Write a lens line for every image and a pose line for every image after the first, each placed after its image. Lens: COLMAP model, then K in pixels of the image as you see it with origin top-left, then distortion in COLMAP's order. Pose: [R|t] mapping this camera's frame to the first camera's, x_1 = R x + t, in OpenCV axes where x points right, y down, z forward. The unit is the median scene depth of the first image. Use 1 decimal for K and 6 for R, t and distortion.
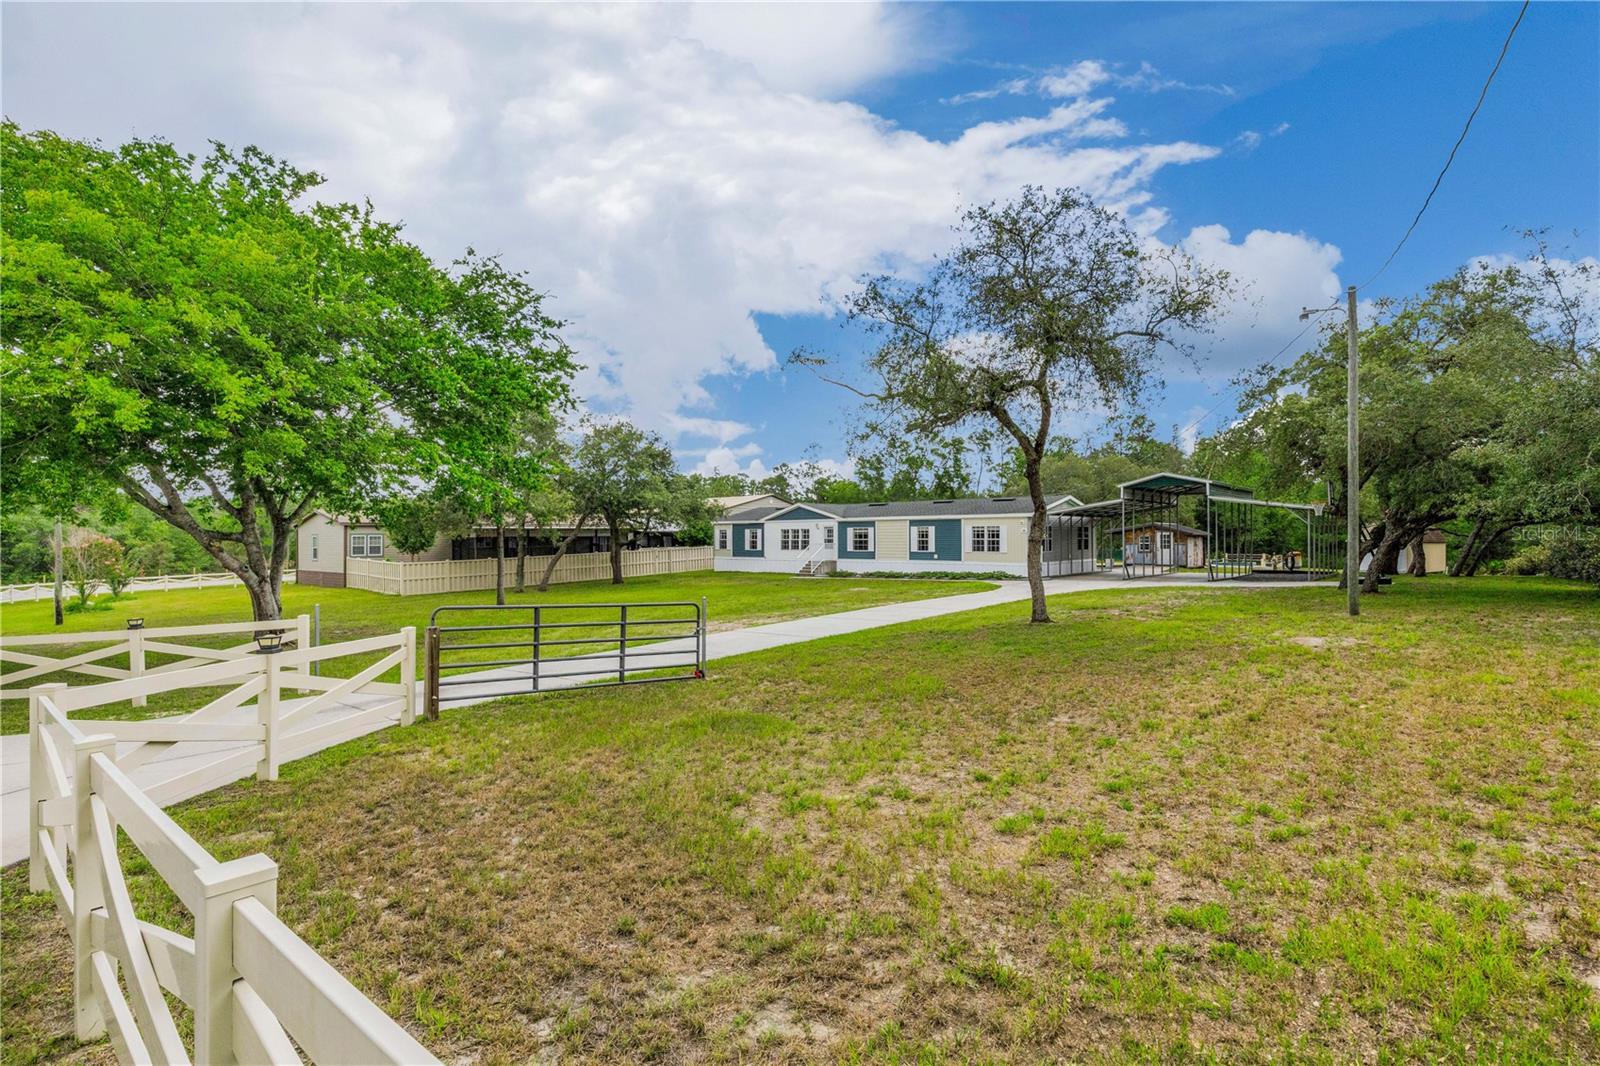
lens RADIAL K [[753.2, 0, 800.0], [0, 753.2, 533.0], [0, 0, 1]] dist [0.009398, -0.000292]
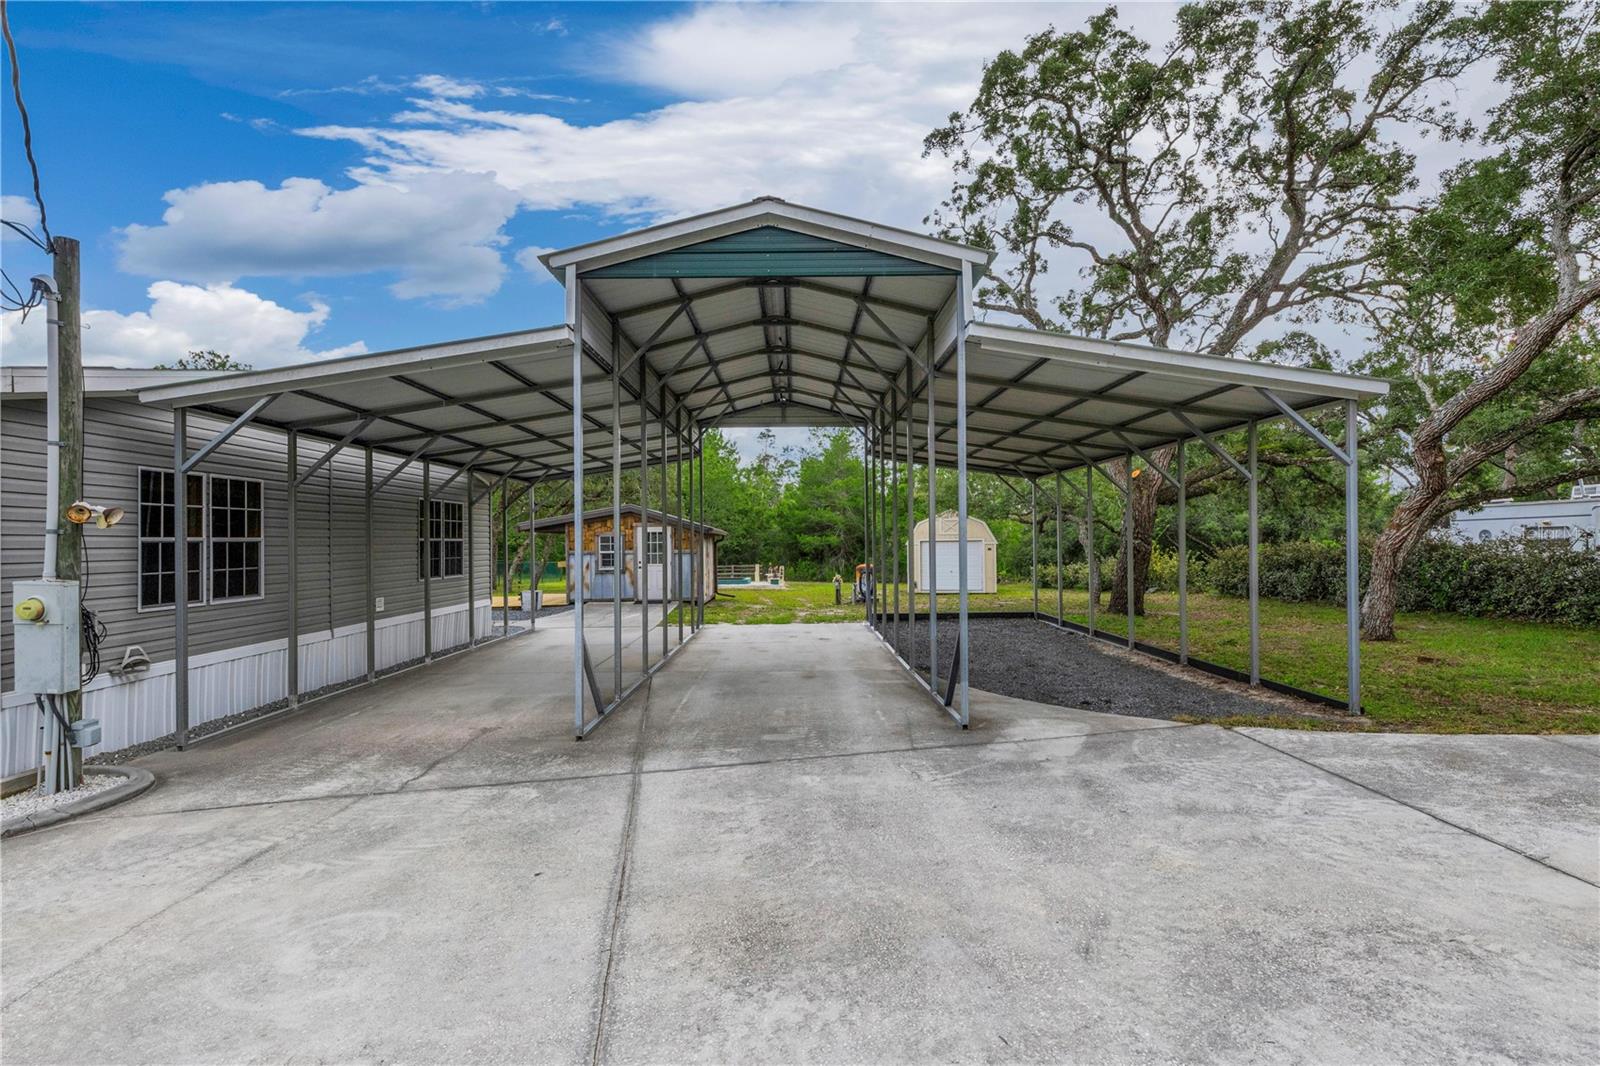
lens RADIAL K [[740.6, 0, 788.6], [0, 740.6, 533.1], [0, 0, 1]] dist [0.008665, -0.000028]
pose [[0.746741, 0.002404, 0.665110, 0.249473], [0.005411, 0.999938, -0.009689, 0.007632], [-0.665093, 0.010834, 0.746682, 0.615922]]
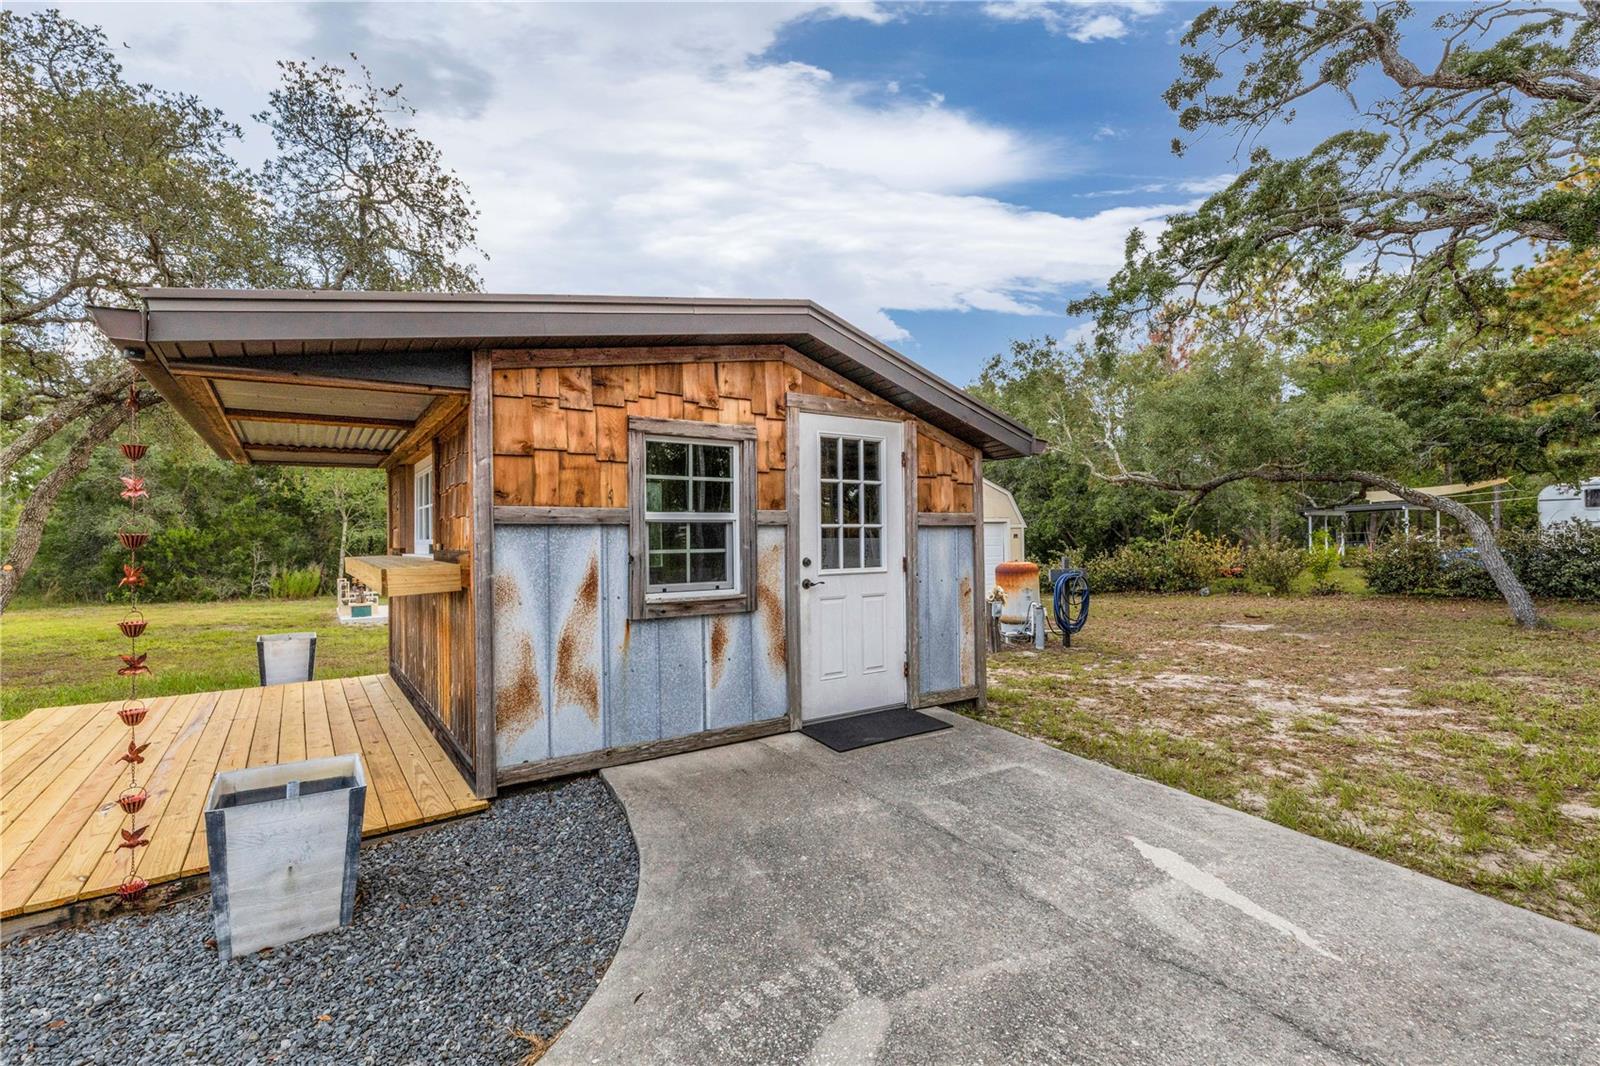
lens RADIAL K [[744.4, 0, 800.0], [0, 744.4, 533.0], [0, 0, 1]] dist [0.016305, 0.000178]
pose [[0.228826, 0.006590, 0.973445, 0.374361], [0.003761, 0.999964, -0.007654, 0.016924], [-0.973460, 0.005413, 0.228793, 0.980689]]
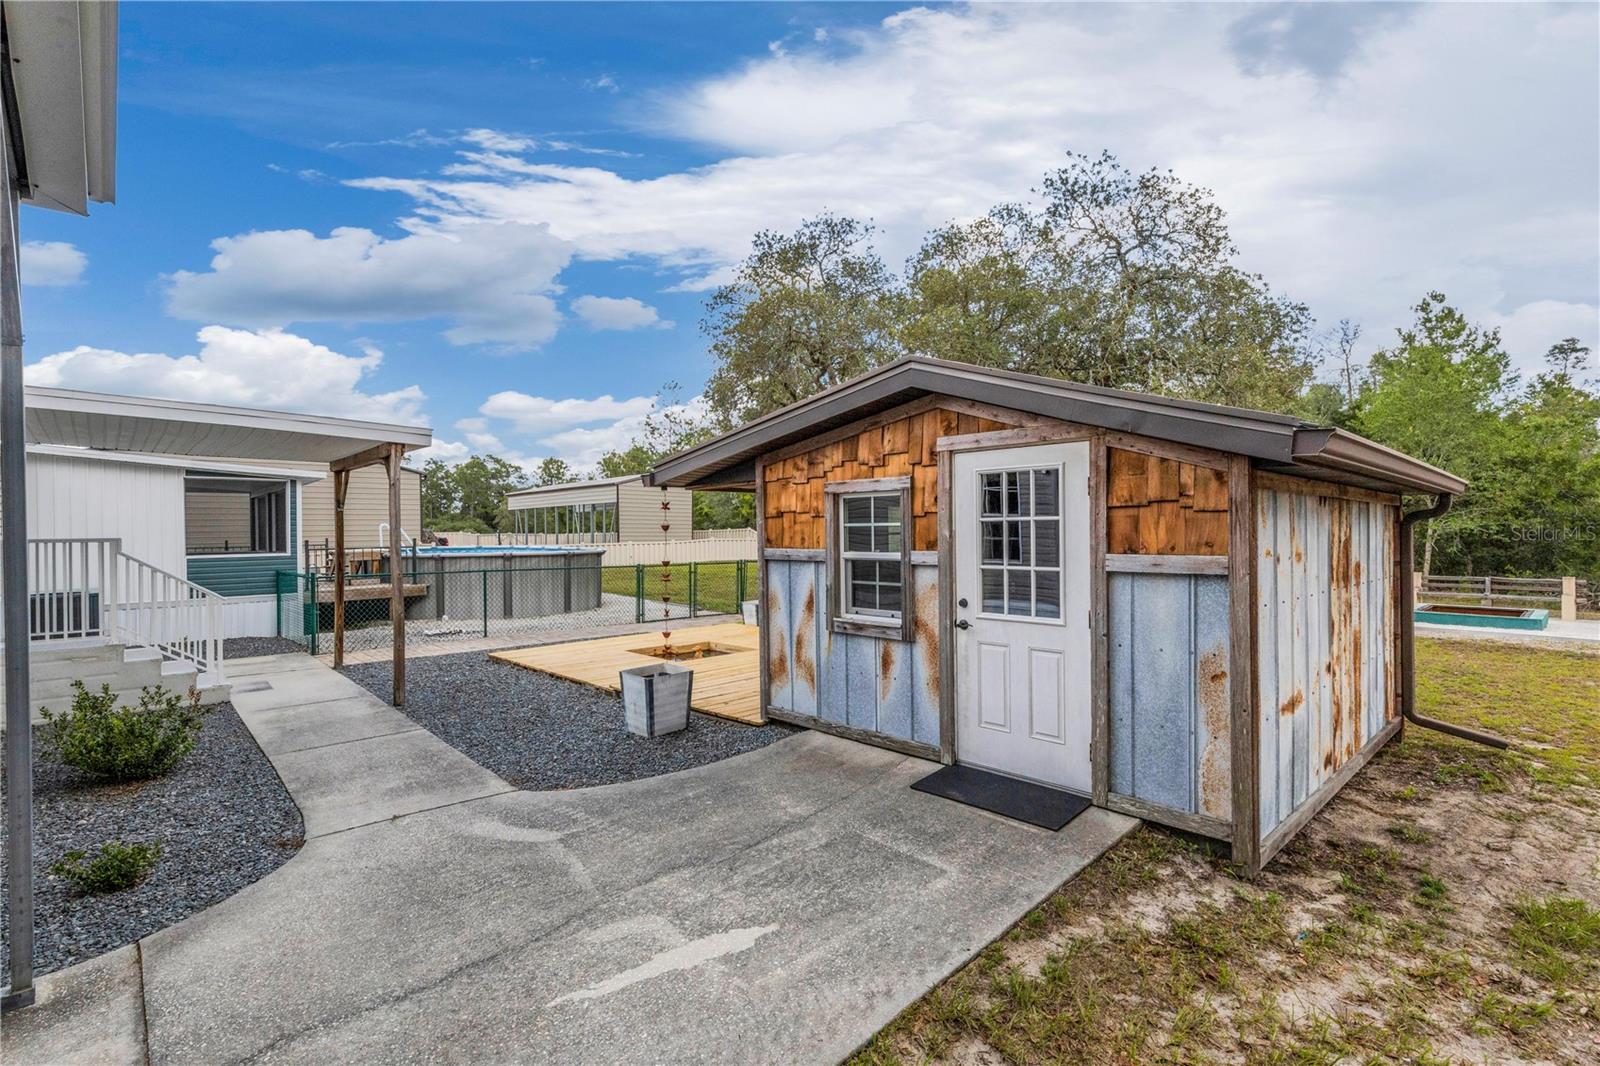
lens RADIAL K [[753.2, 0, 800.0], [0, 753.2, 533.0], [0, 0, 1]] dist [0.009398, -0.000292]
pose [[0.996643, -0.003831, -0.081780, 0.461909], [0.004446, 0.999963, 0.007335, 0.009565], [0.081749, -0.007674, 0.996623, 0.896962]]
